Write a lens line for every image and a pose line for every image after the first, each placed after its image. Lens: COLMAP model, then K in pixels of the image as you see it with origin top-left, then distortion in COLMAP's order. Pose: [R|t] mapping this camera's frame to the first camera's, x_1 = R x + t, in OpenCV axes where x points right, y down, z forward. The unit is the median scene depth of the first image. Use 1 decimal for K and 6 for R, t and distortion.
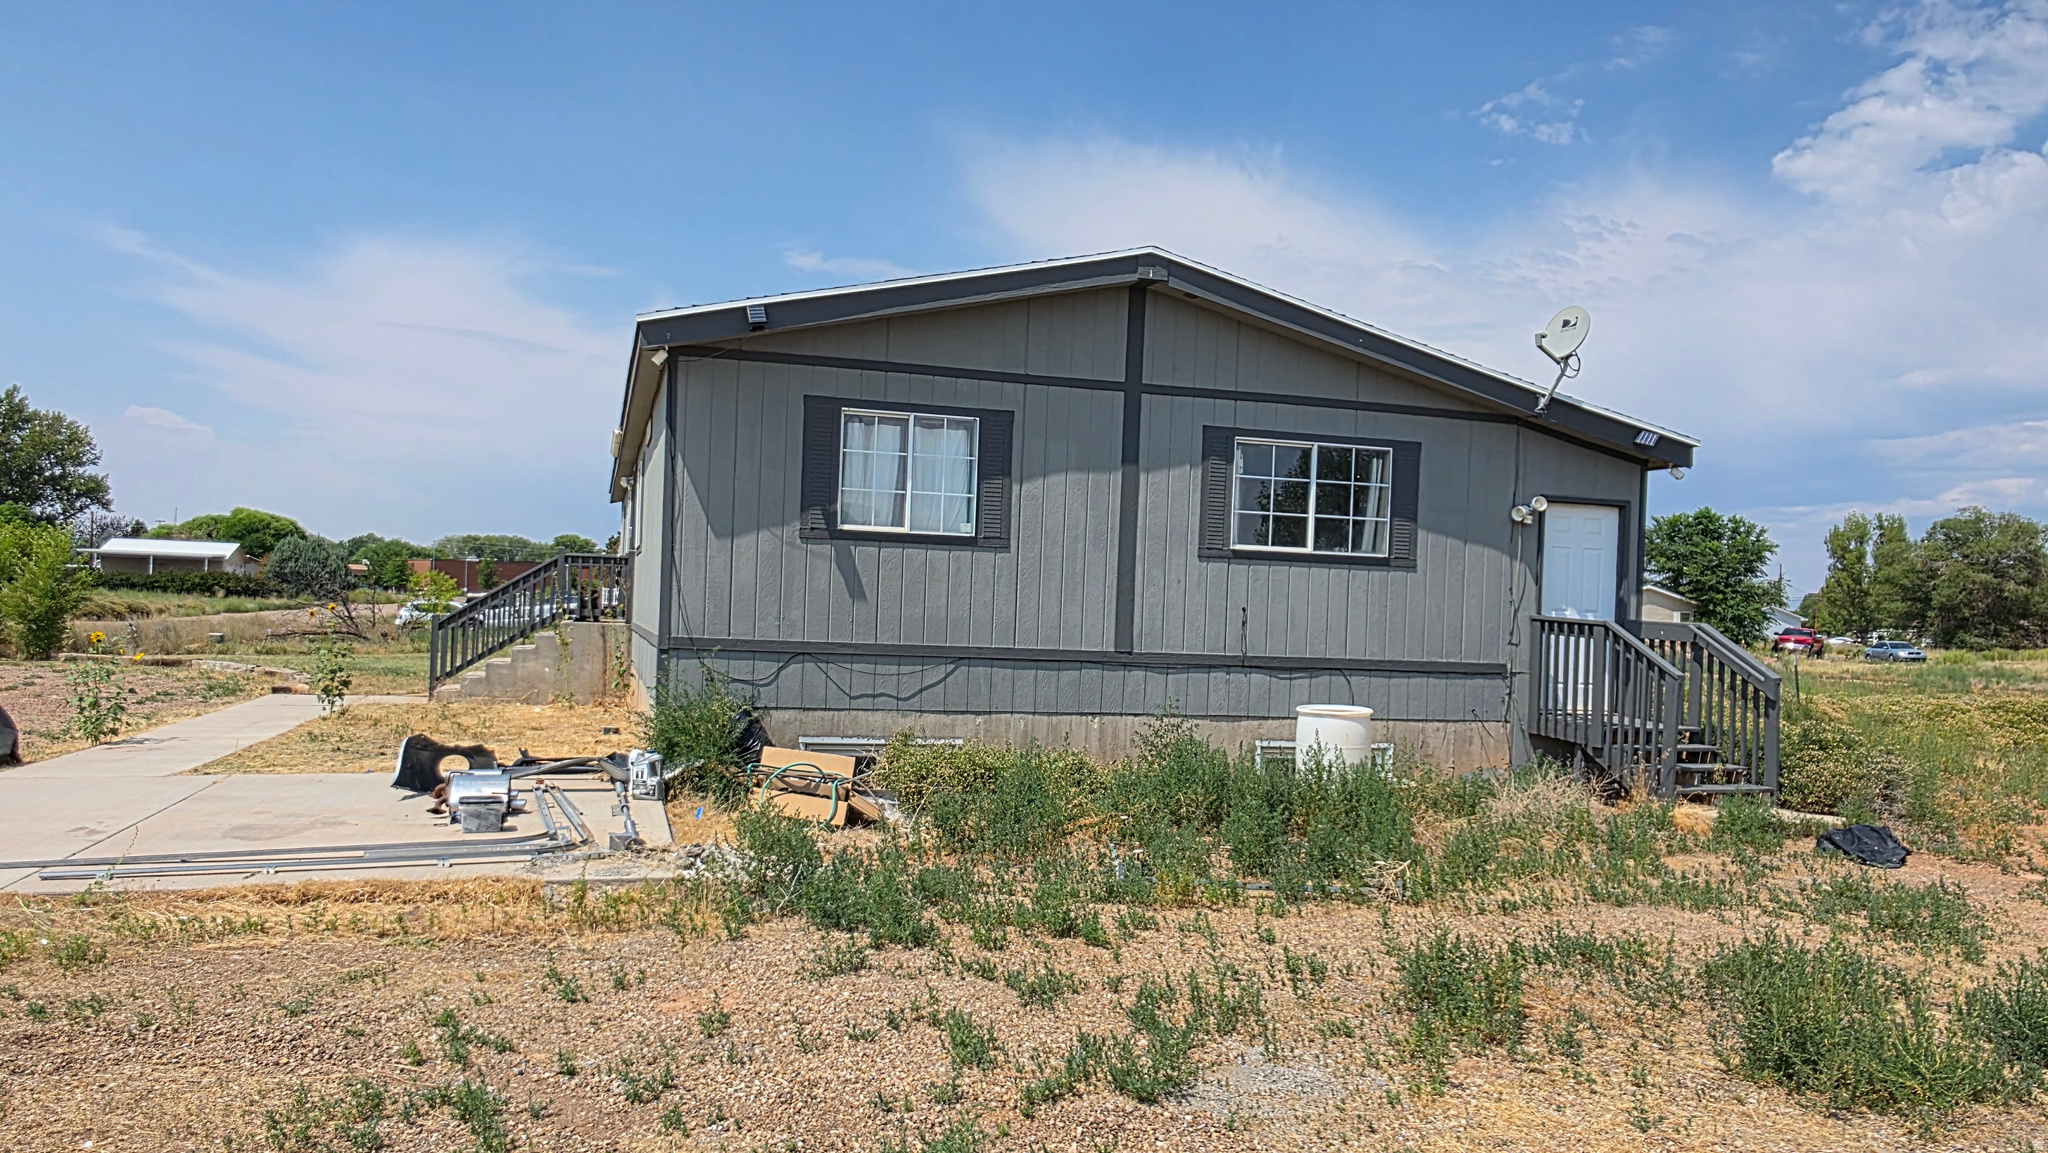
lens RADIAL K [[1393.6, 0, 1009.1], [0, 1393.6, 586.2], [0, 0, 1]] dist [0.068042, -0.069808]
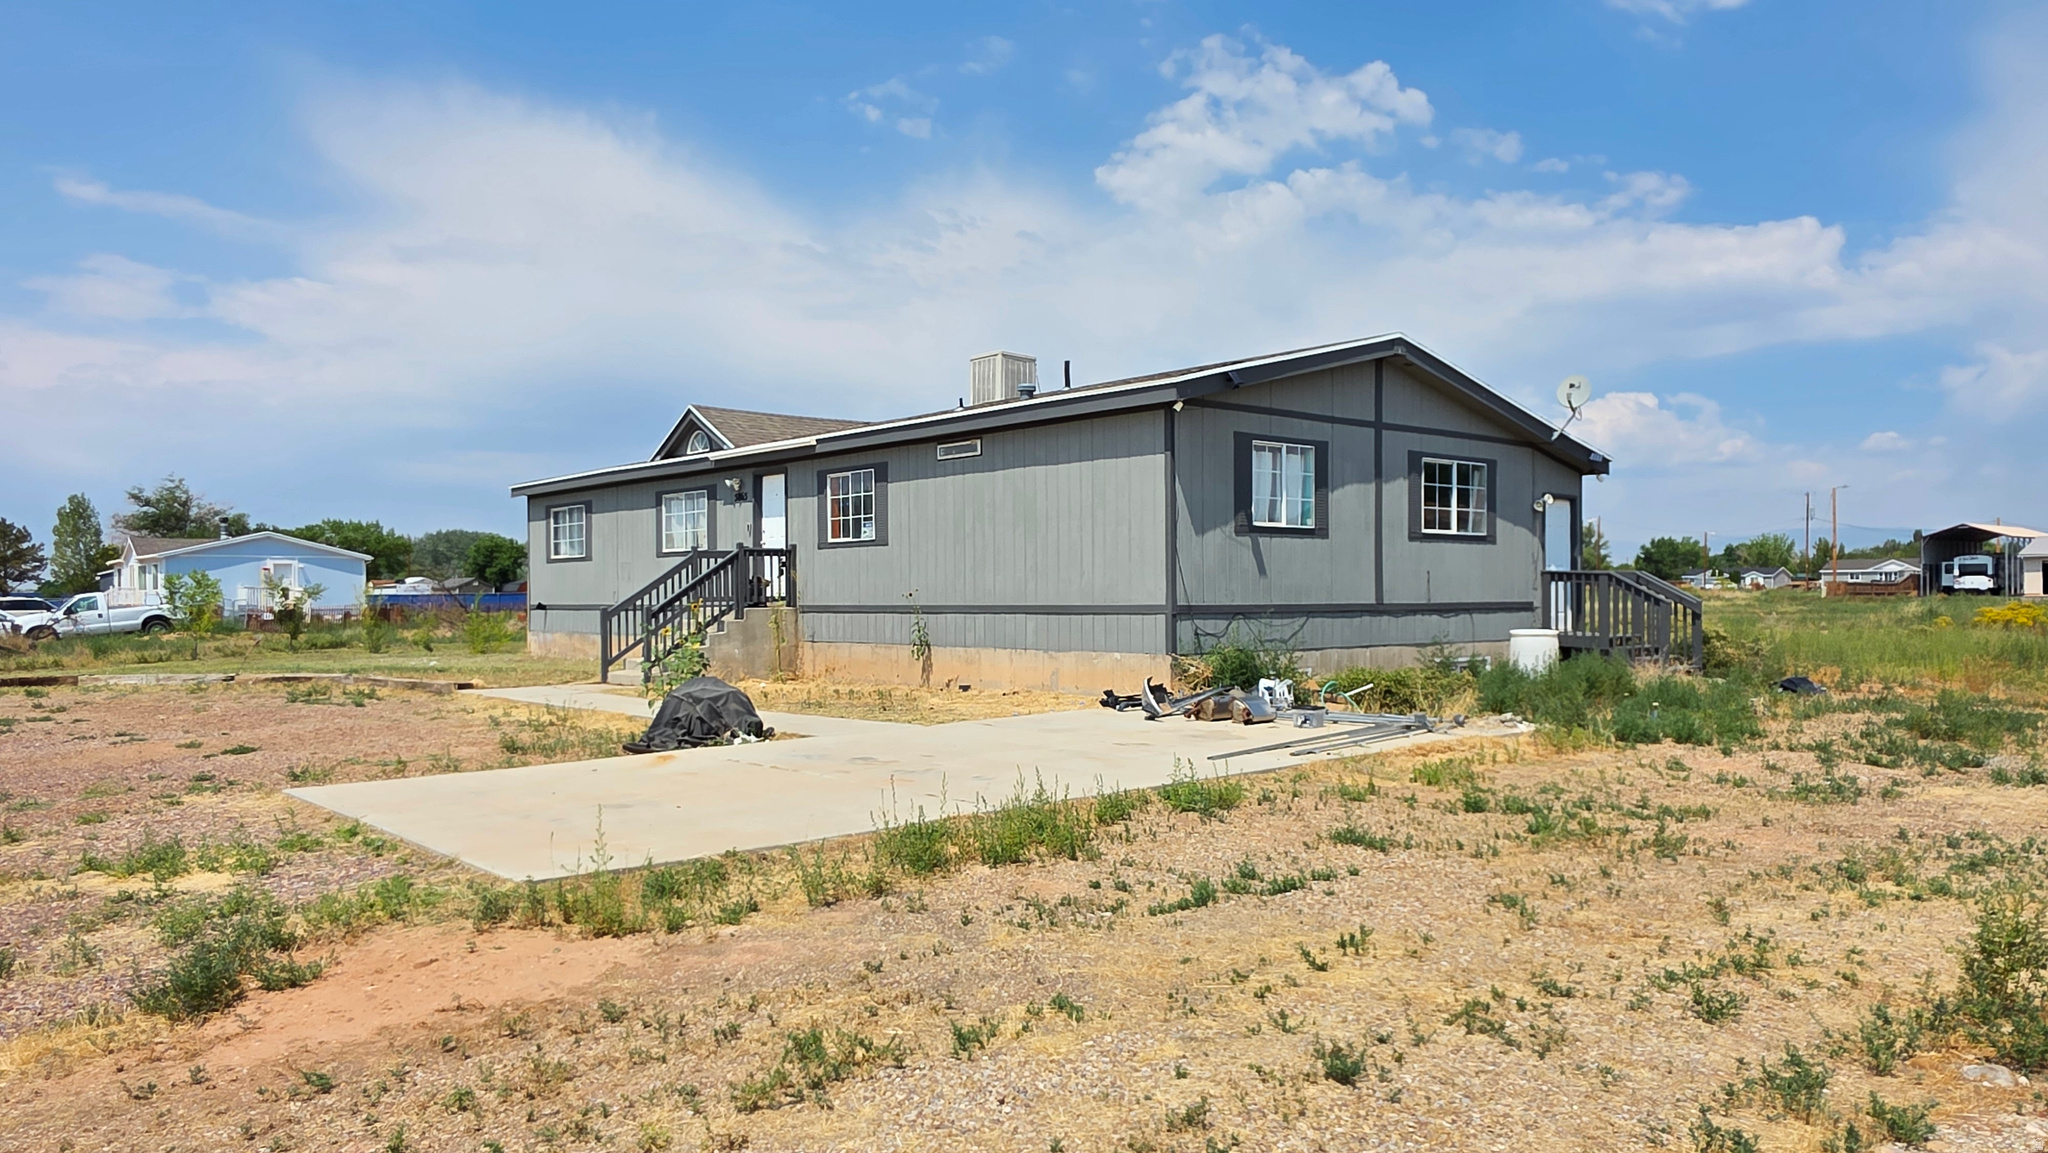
lens RADIAL K [[1393.6, 0, 1026.5], [0, 1393.6, 583.1], [0, 0, 1]] dist [0.068042, -0.069808]
pose [[0.907188, -0.039109, 0.418905, -0.877470], [0.032503, 0.999209, 0.022898, -0.020843], [-0.419469, -0.007157, 0.907741, -0.194983]]
